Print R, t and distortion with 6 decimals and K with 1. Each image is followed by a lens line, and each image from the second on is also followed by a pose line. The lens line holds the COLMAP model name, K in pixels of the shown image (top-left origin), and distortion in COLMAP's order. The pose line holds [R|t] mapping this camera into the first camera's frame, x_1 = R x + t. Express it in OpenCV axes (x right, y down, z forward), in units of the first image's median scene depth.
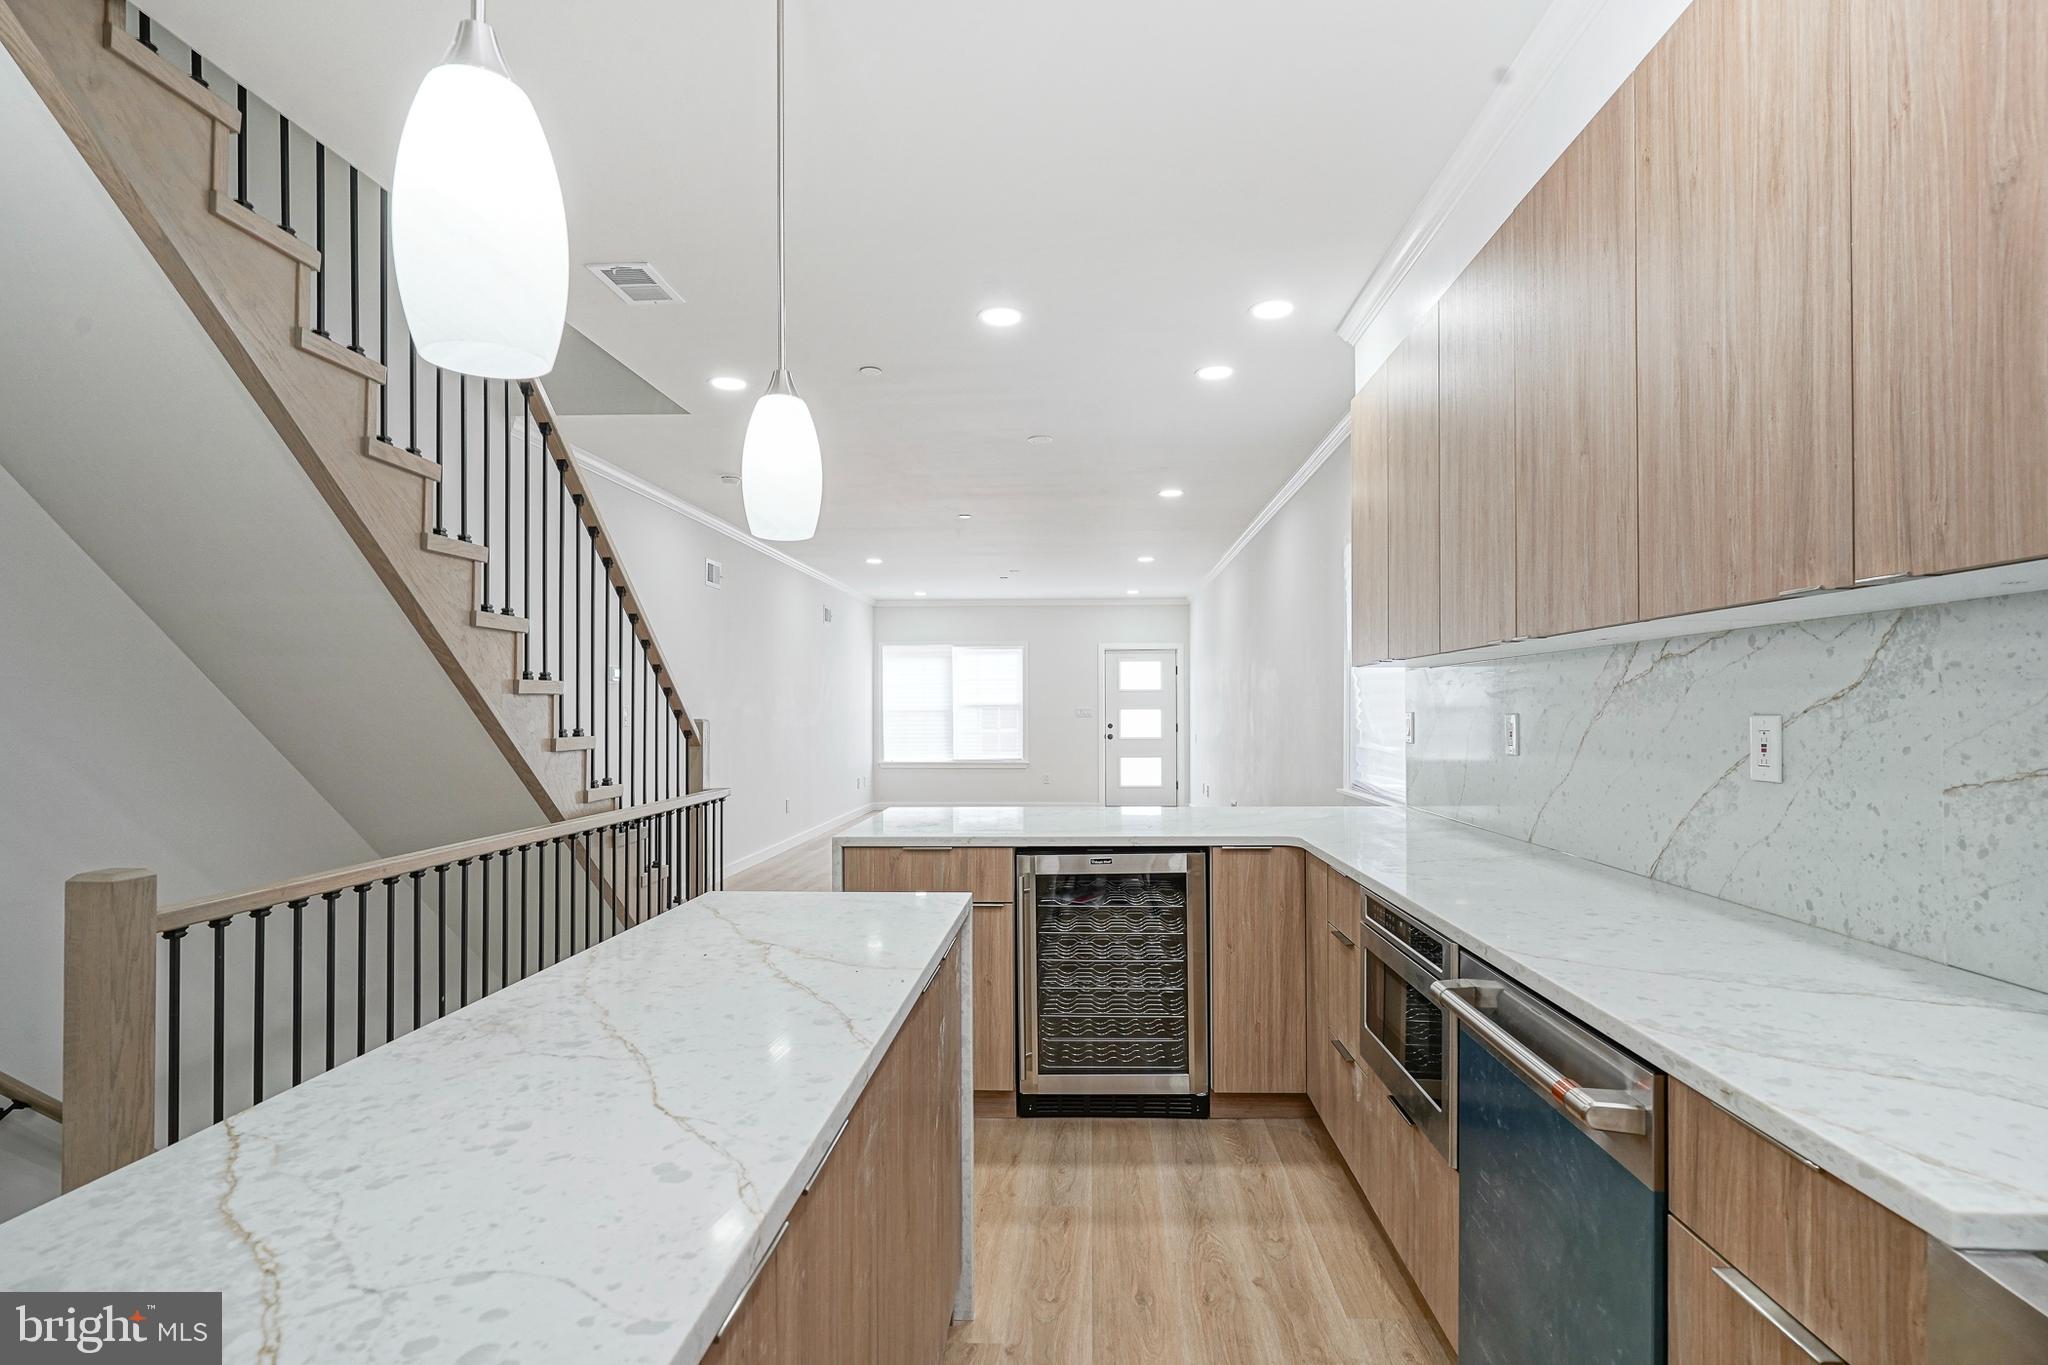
lens RADIAL K [[1017.8, 0, 1042.0], [0, 1017.8, 701.3], [0, 0, 1]] dist [-0.001803, 0.001998]
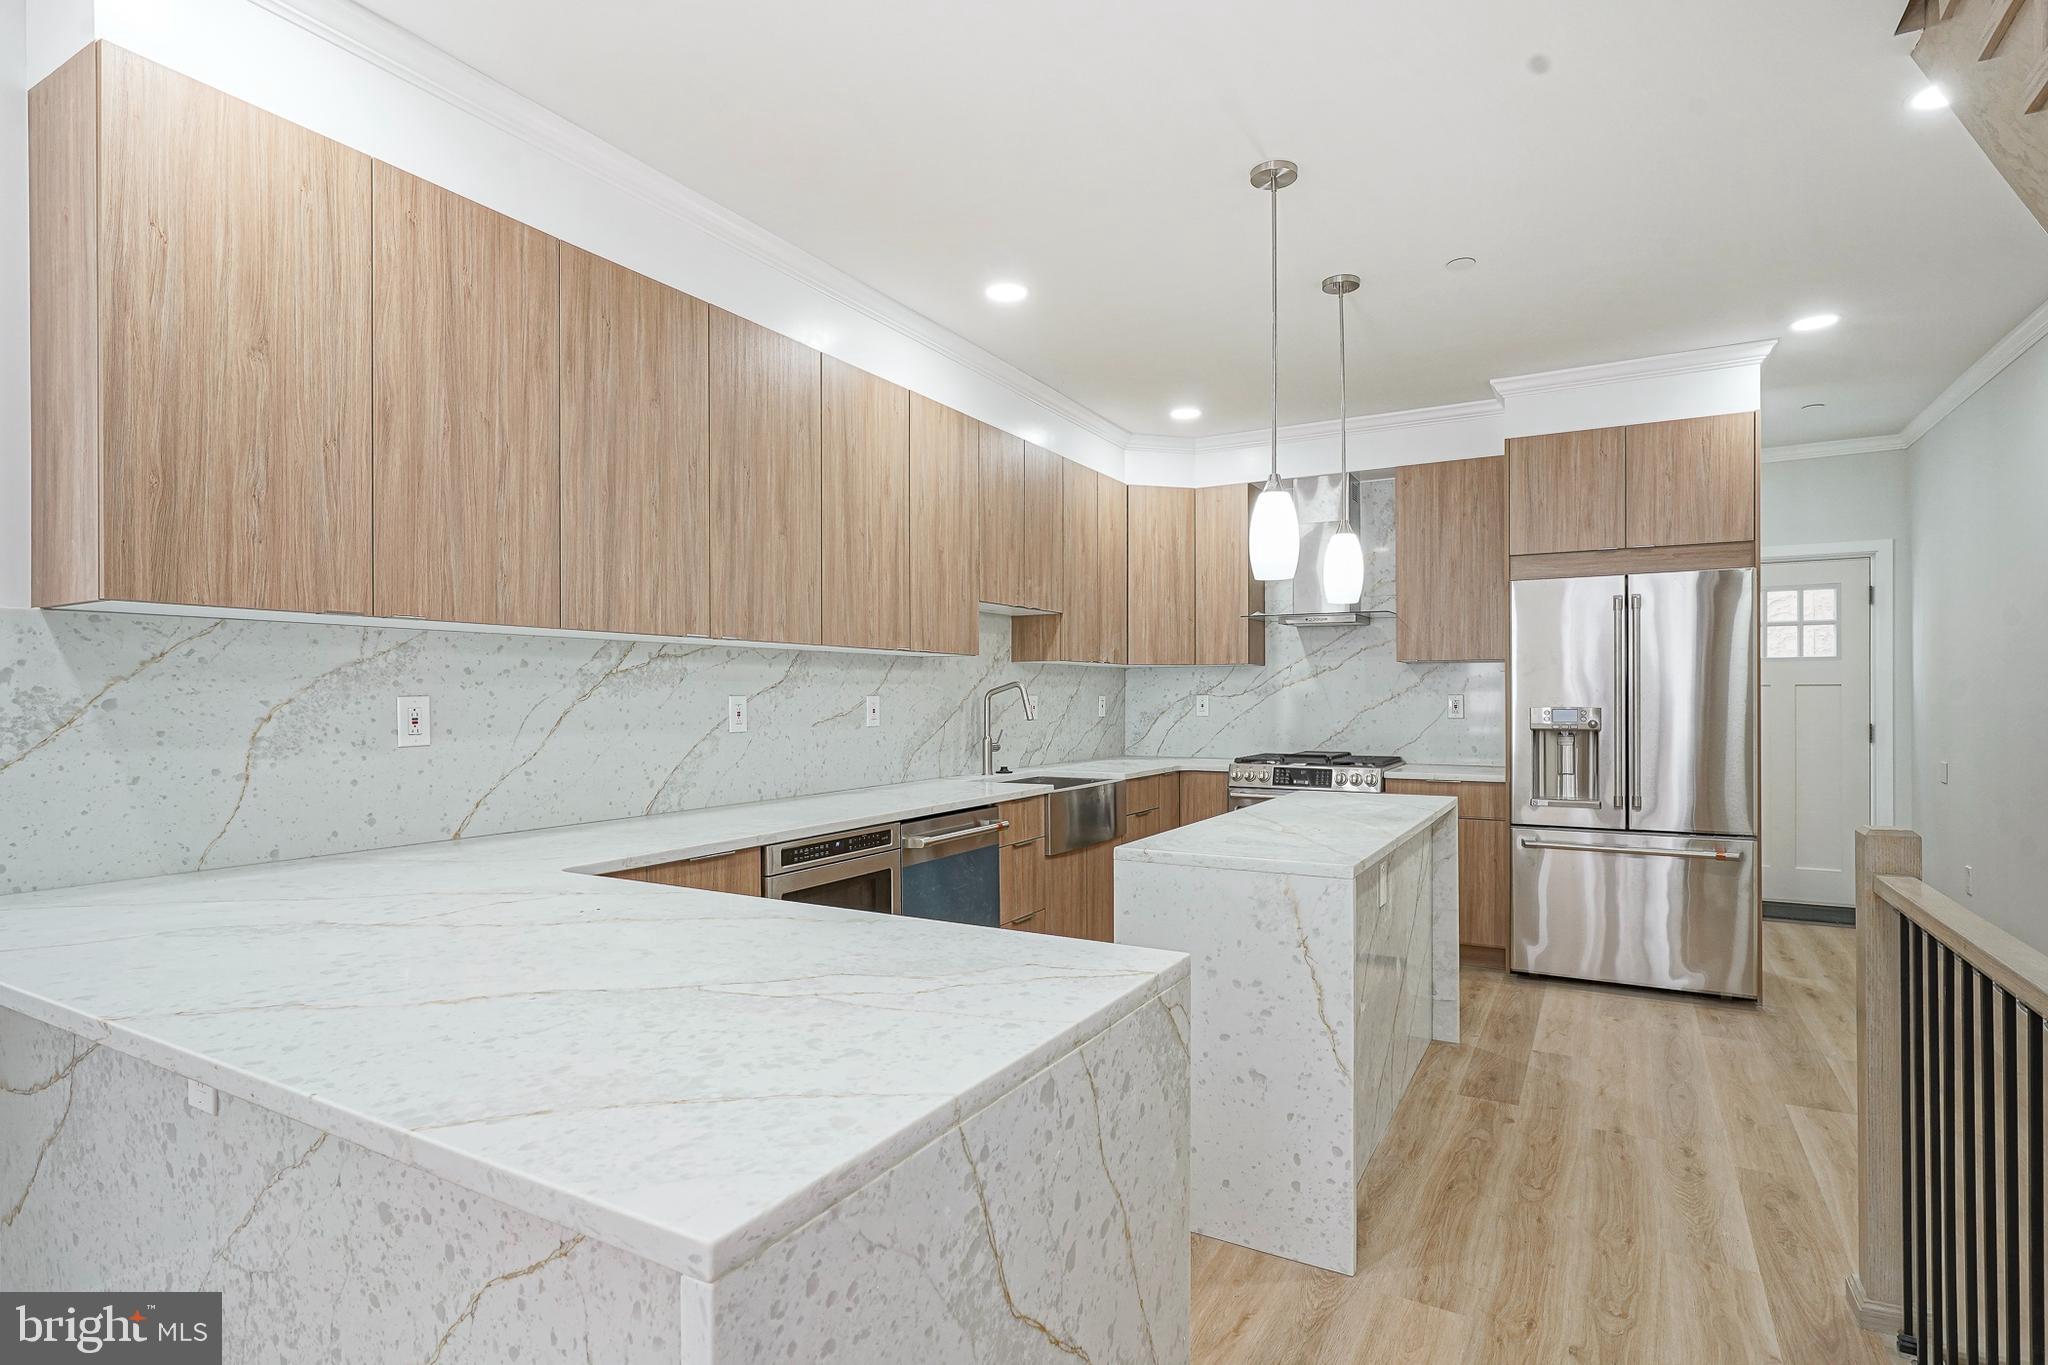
lens RADIAL K [[1060.7, 0, 1033.8], [0, 1060.7, 697.4], [0, 0, 1]] dist [-0.001887, 0.002904]
pose [[-0.900219, 0.005310, 0.435406, -0.660763], [0.001332, 0.999955, -0.009441, 0.038946], [-0.435436, -0.007919, -0.900185, 2.757726]]
